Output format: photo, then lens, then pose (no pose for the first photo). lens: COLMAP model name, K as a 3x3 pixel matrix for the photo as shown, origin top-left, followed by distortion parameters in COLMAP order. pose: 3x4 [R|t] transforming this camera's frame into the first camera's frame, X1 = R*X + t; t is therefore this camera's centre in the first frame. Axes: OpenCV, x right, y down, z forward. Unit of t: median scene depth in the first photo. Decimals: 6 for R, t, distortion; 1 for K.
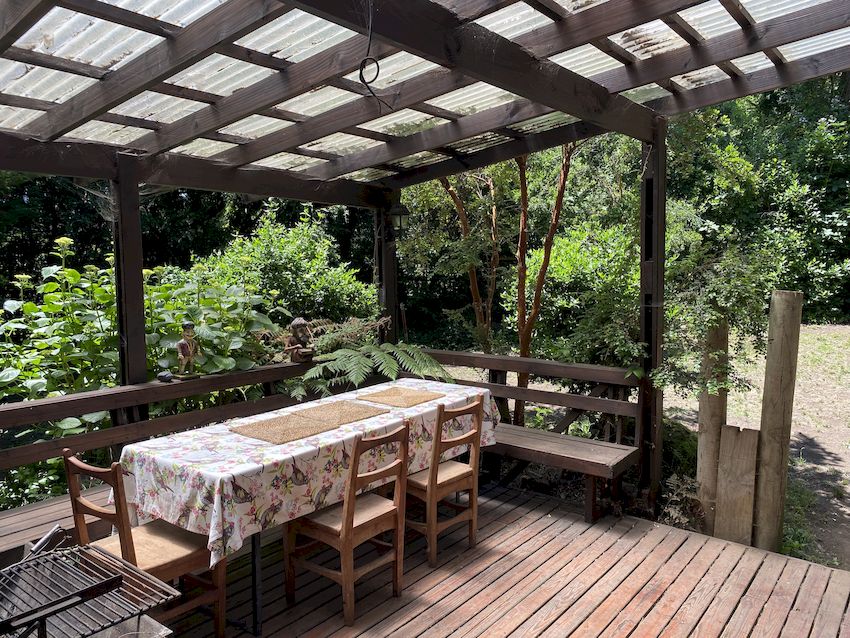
lens RADIAL K [[659.6, 0, 425.0], [0, 659.6, 319.0], [0, 0, 1]] dist [0.085893, -0.002509]
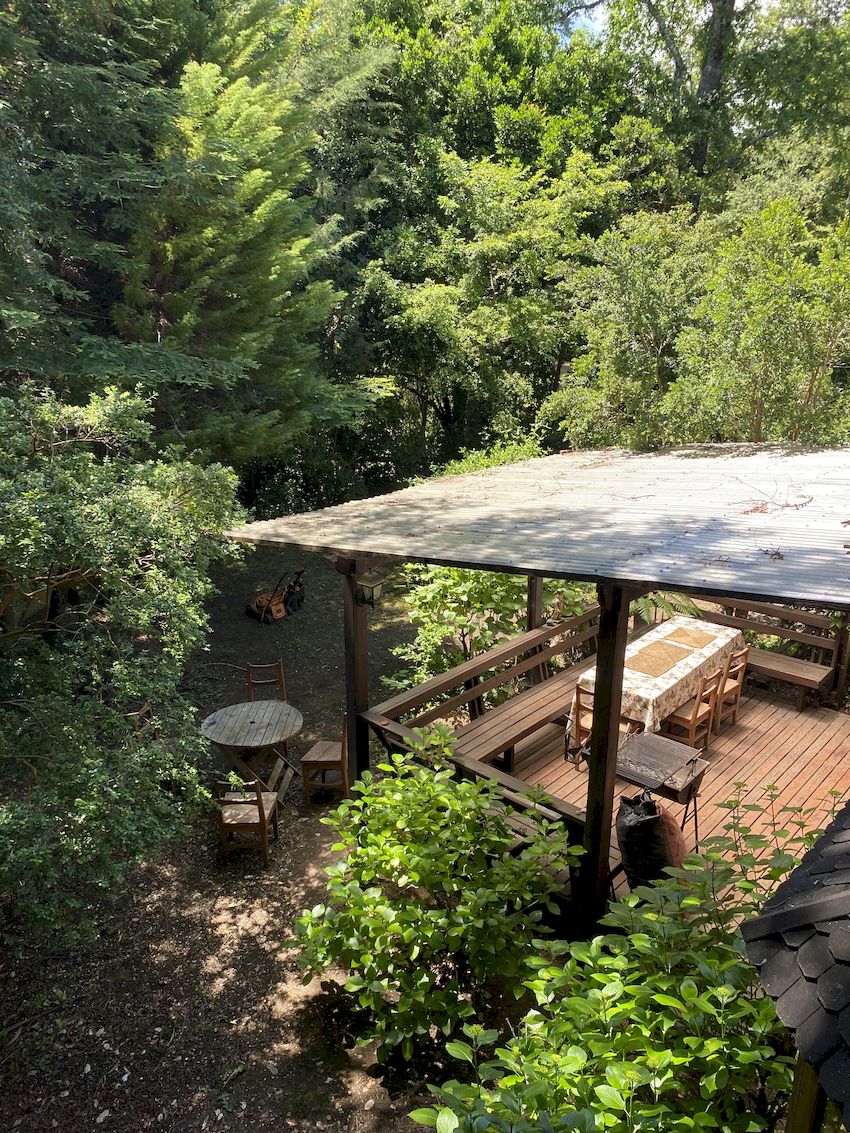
lens RADIAL K [[864.0, 0, 425.0], [0, 864.0, 566.5], [0, 0, 1]] dist [0.044611, 0.001036]
pose [[0.997440, 0.023951, -0.067373, -0.573630], [-0.009515, 0.978311, 0.206921, -0.515030], [0.070868, -0.205750, 0.976035, -1.172342]]
